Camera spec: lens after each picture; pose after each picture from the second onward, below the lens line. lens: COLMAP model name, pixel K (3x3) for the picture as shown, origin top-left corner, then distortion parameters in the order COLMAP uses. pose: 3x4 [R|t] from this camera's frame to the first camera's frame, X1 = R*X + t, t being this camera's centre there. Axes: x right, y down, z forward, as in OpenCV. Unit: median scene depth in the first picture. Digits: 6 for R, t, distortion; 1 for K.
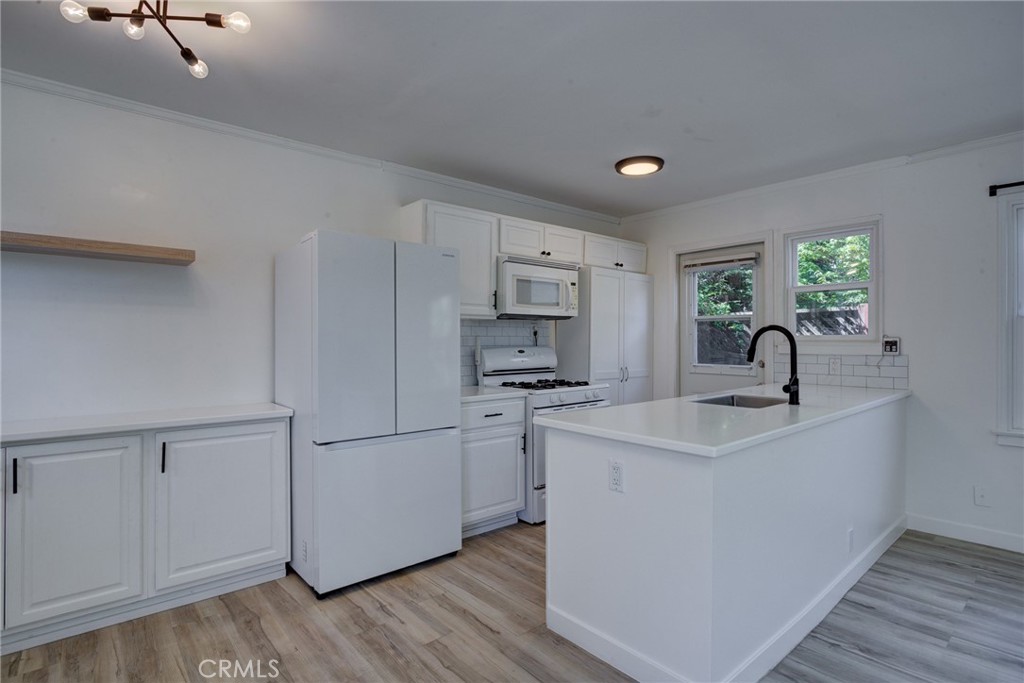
lens RADIAL K [[506.1, 0, 511.8], [0, 506.1, 340.3], [0, 0, 1]] dist [-0.017801, 0.006668]
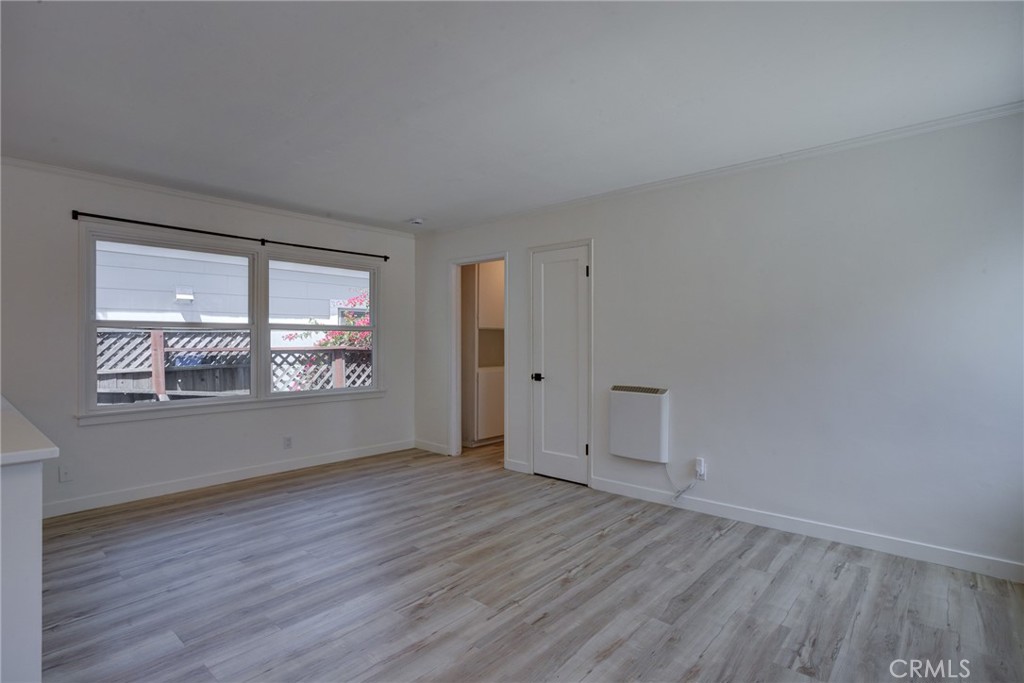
lens RADIAL K [[506.1, 0, 512.1], [0, 506.1, 341.9], [0, 0, 1]] dist [-0.017801, 0.006668]
pose [[-0.138440, -0.001912, 0.990369, -0.321291], [-0.002076, 0.999997, 0.001640, 0.000294], [-0.990369, -0.001829, -0.138443, 0.112439]]
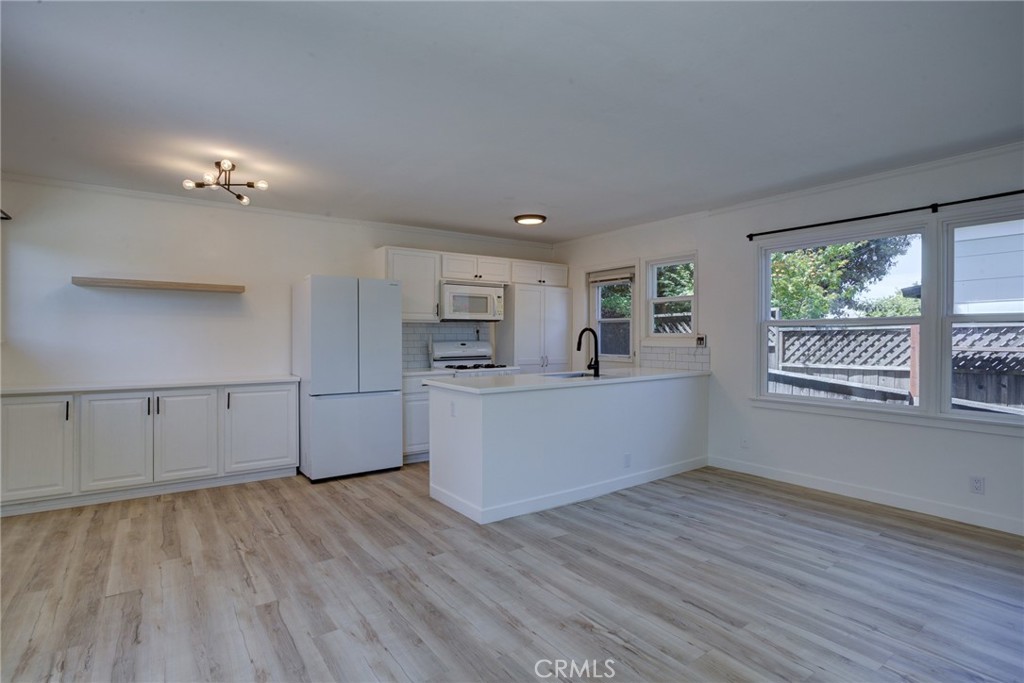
lens RADIAL K [[506.1, 0, 513.0], [0, 506.1, 340.2], [0, 0, 1]] dist [-0.017801, 0.006668]
pose [[0.996354, 0.001282, -0.085302, 0.329888], [-0.000458, 0.999953, 0.009674, -0.004327], [0.085311, -0.009600, 0.996308, -0.490650]]
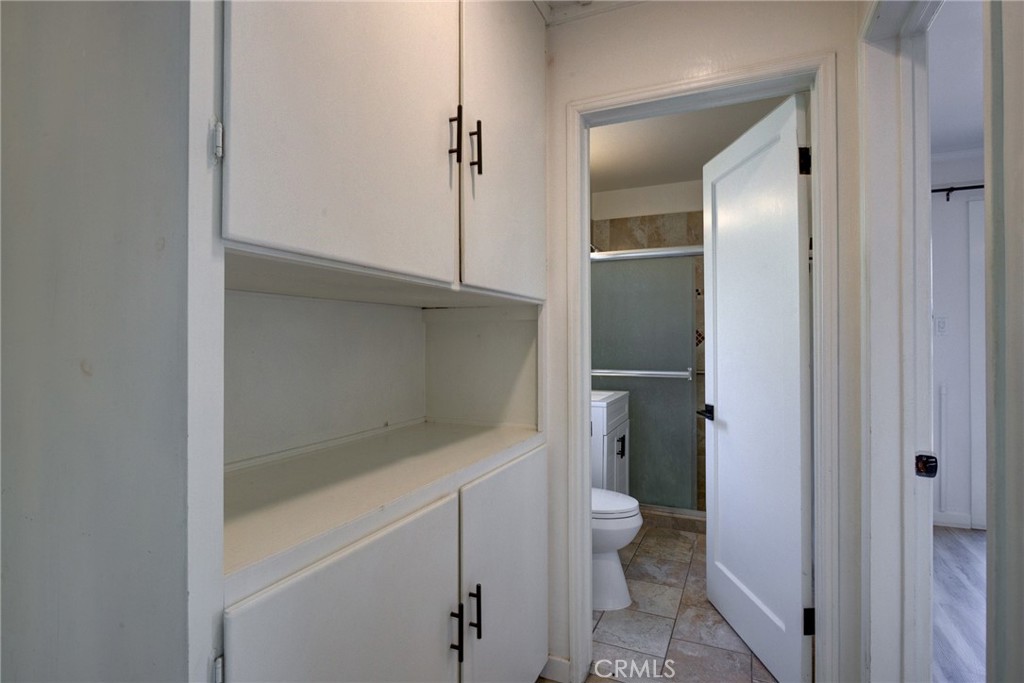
lens RADIAL K [[506.1, 0, 514.4], [0, 506.1, 341.2], [0, 0, 1]] dist [-0.017801, 0.006668]
pose [[-0.418892, 0.001565, 0.908035, 1.150672], [0.005832, 0.999983, 0.000967, -0.001697], [-0.908017, 0.005701, -0.418894, -0.032514]]
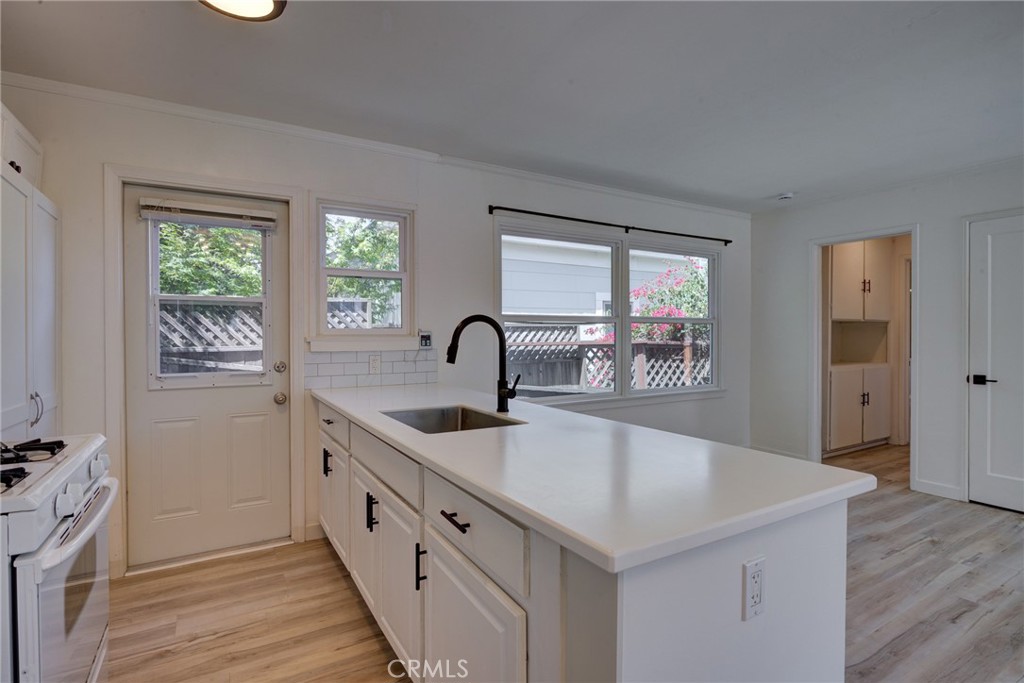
lens RADIAL K [[506.1, 0, 512.6], [0, 506.1, 341.1], [0, 0, 1]] dist [-0.017801, 0.006668]
pose [[0.172534, -0.012348, 0.984926, -0.196215], [0.001746, 0.999924, 0.012230, 0.000827], [-0.985002, -0.000390, 0.172543, 0.640874]]
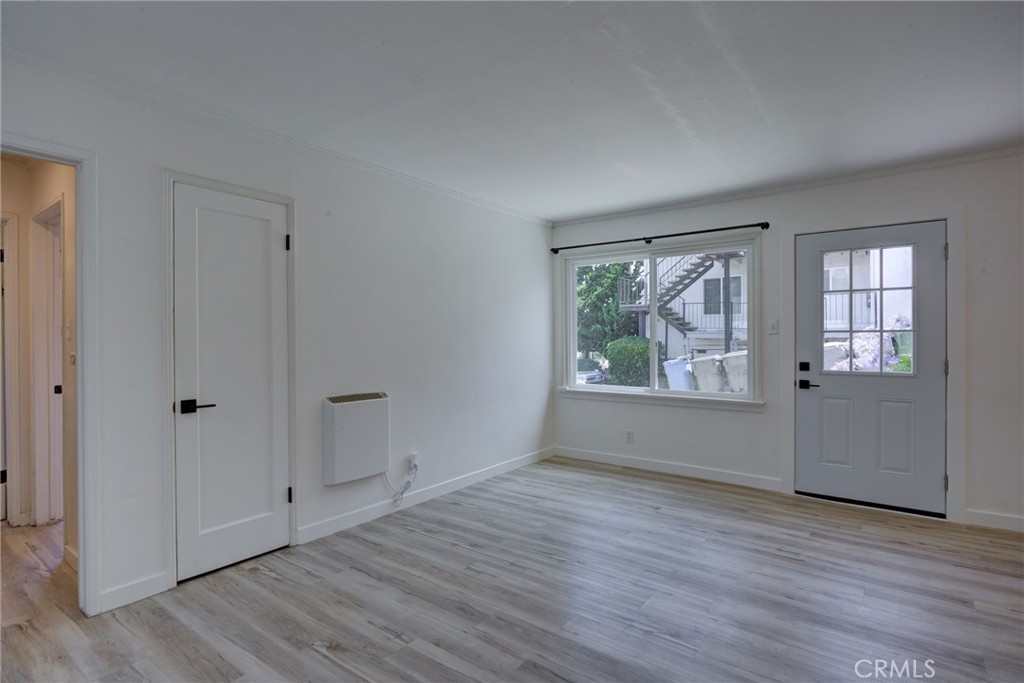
lens RADIAL K [[506.1, 0, 512.4], [0, 506.1, 340.5], [0, 0, 1]] dist [-0.017801, 0.006668]
pose [[-0.977426, 0.006187, -0.211188, 0.690299], [0.005826, 0.999980, 0.002329, -0.001222], [0.211199, 0.001046, -0.977443, 0.694507]]
